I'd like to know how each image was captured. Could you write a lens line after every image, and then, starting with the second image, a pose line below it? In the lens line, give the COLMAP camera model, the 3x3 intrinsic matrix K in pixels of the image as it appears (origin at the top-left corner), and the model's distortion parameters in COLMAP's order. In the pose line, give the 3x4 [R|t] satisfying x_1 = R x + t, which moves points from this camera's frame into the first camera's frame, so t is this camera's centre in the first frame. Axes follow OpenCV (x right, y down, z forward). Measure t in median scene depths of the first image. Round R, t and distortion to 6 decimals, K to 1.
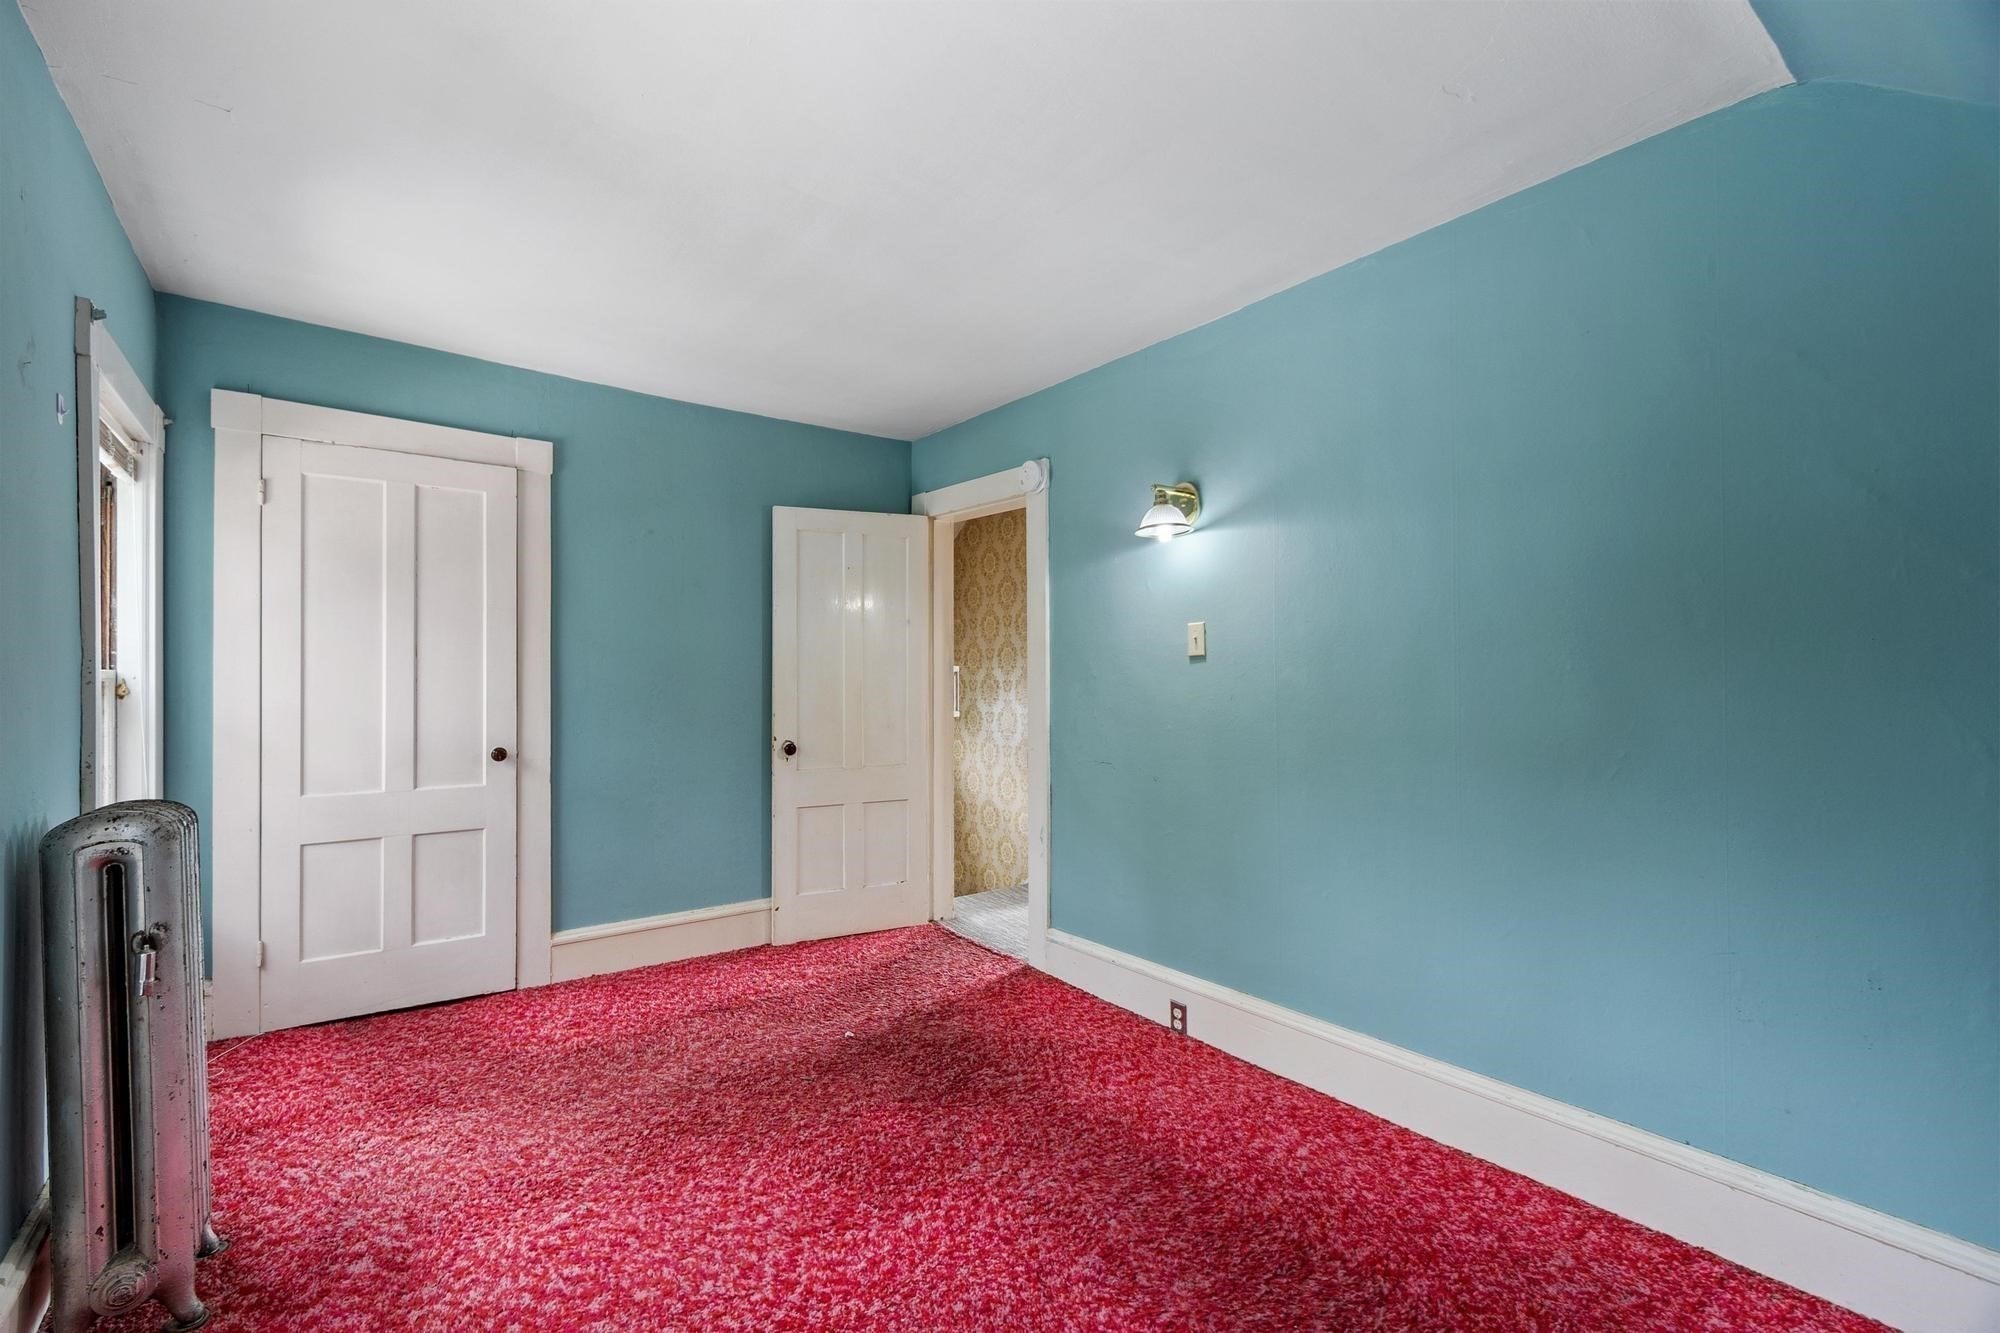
lens RADIAL K [[876.4, 0, 943.3], [0, 876.4, 673.4], [0, 0, 1]] dist [0.004907, -0.000695]
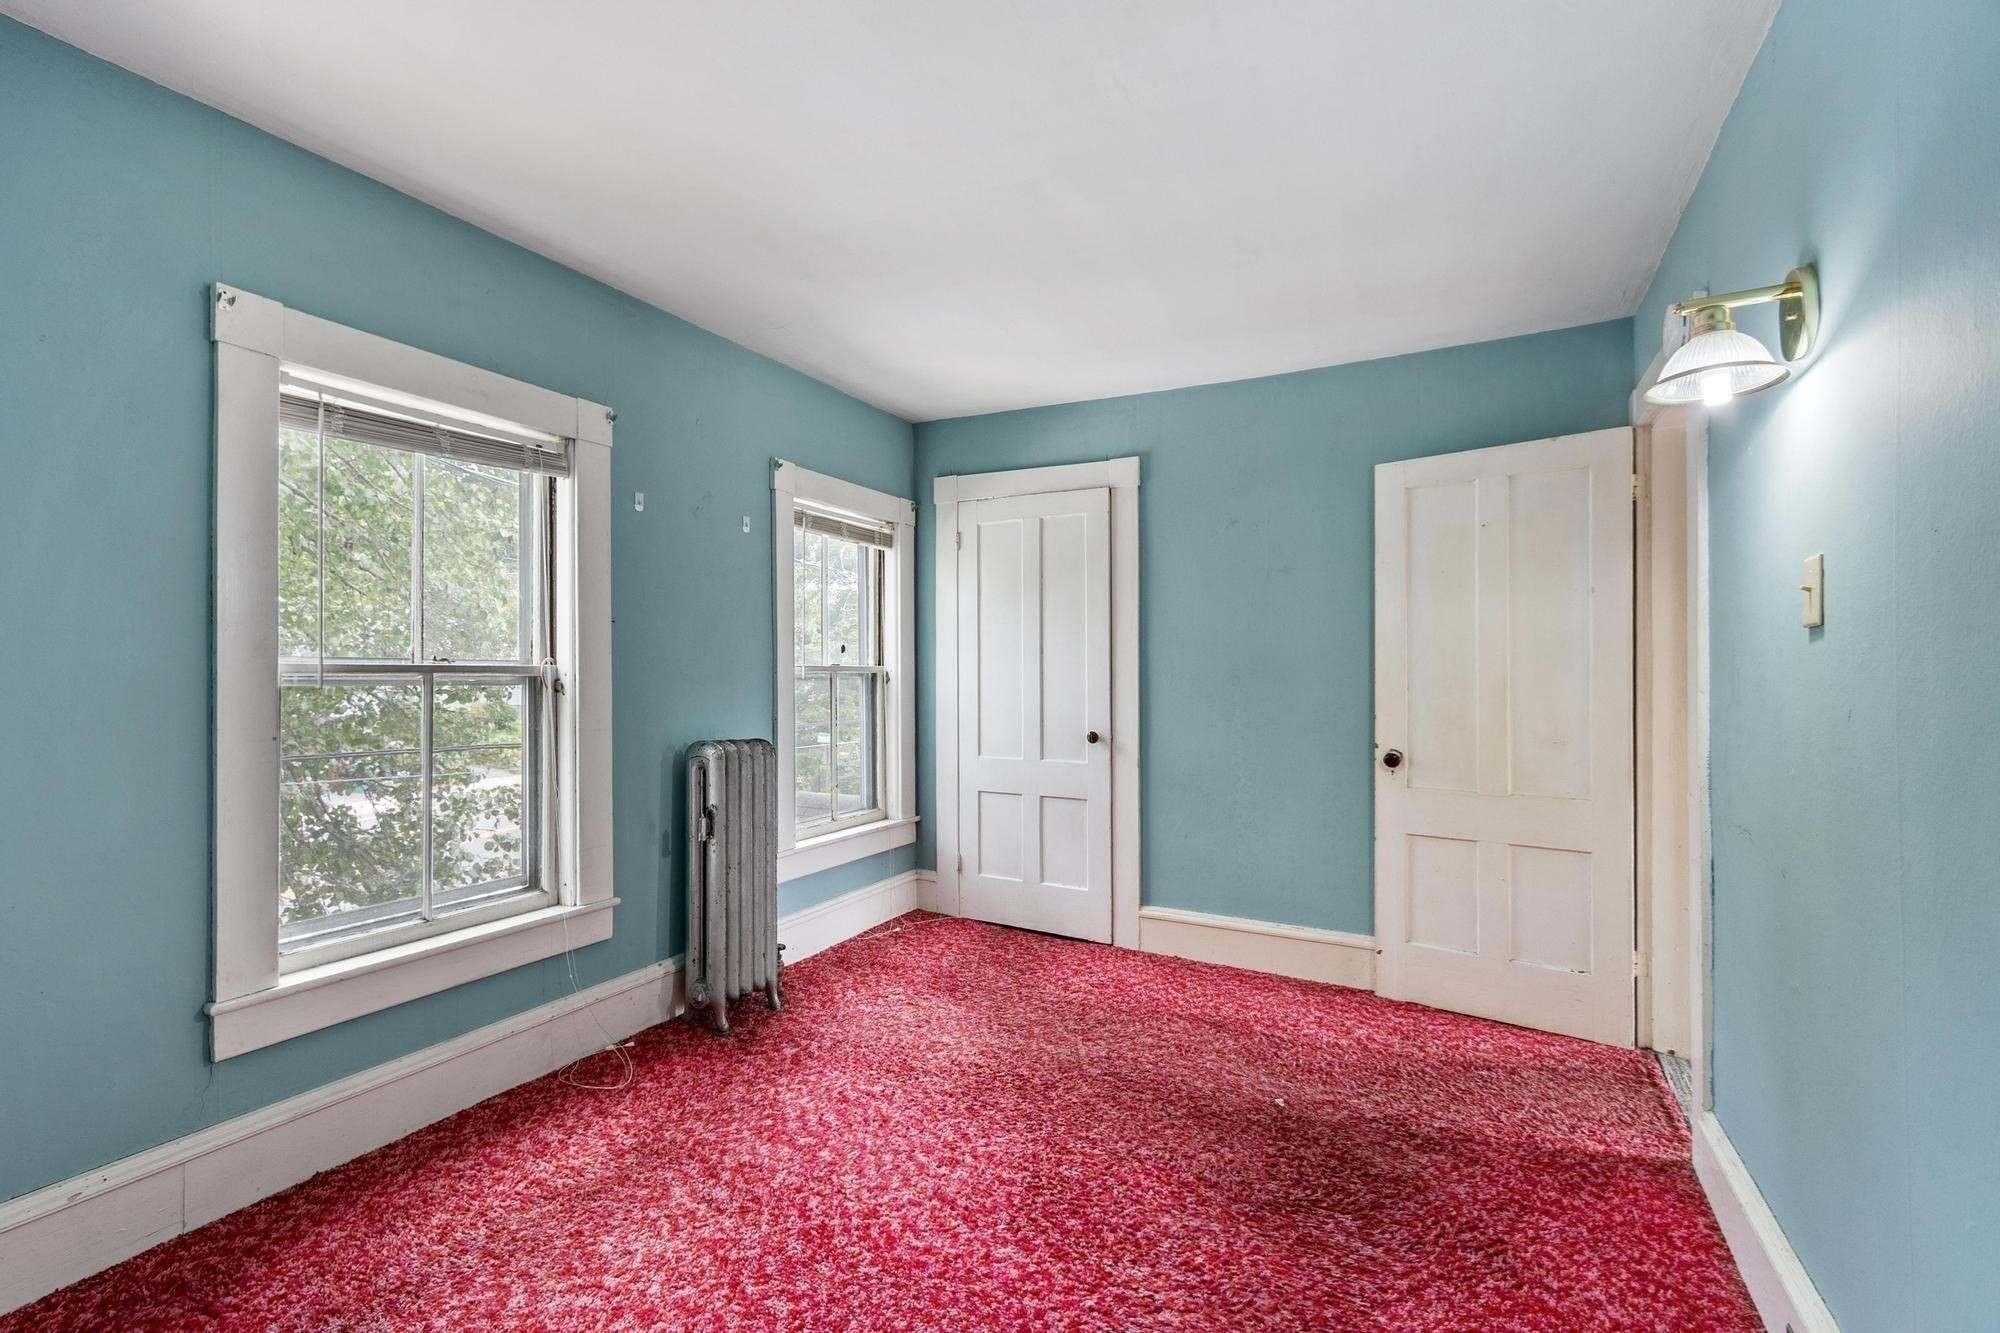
lens RADIAL K [[876.4, 0, 935.5], [0, 876.4, 678.9], [0, 0, 1]] dist [0.004907, -0.000695]
pose [[0.417690, 0.008982, -0.908545, 0.455745], [-0.000575, 0.999954, 0.009622, 0.003367], [0.908589, -0.003497, 0.417676, 0.322171]]
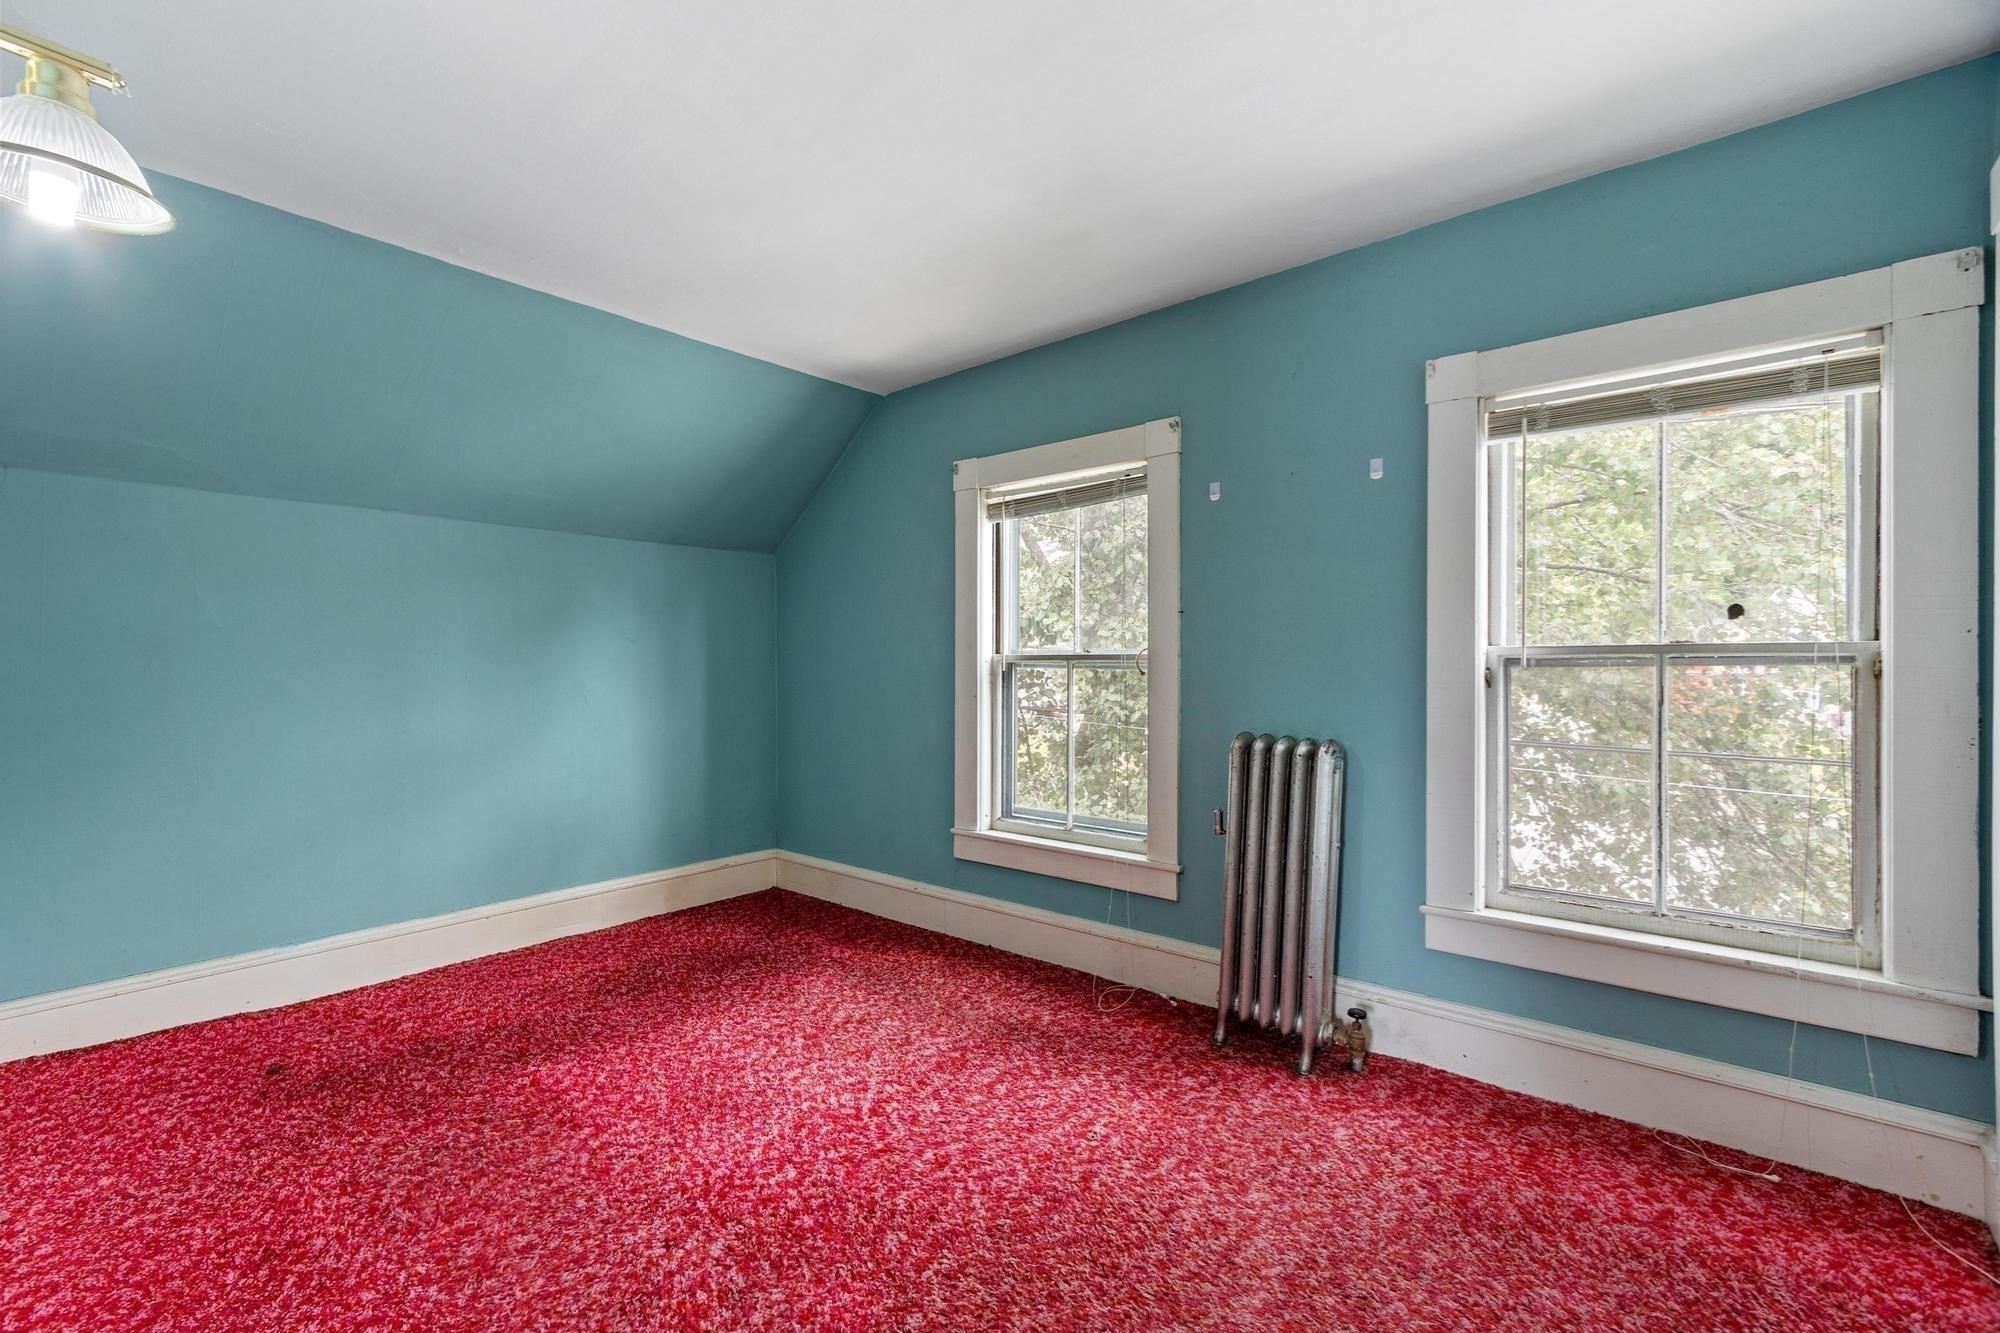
lens RADIAL K [[876.4, 0, 962.1], [0, 876.4, 664.3], [0, 0, 1]] dist [0.004907, -0.000695]
pose [[-0.971128, 0.006021, -0.238484, 0.004441], [0.005491, 0.999981, 0.002885, 0.007827], [0.238497, 0.001492, -0.971142, 1.223824]]
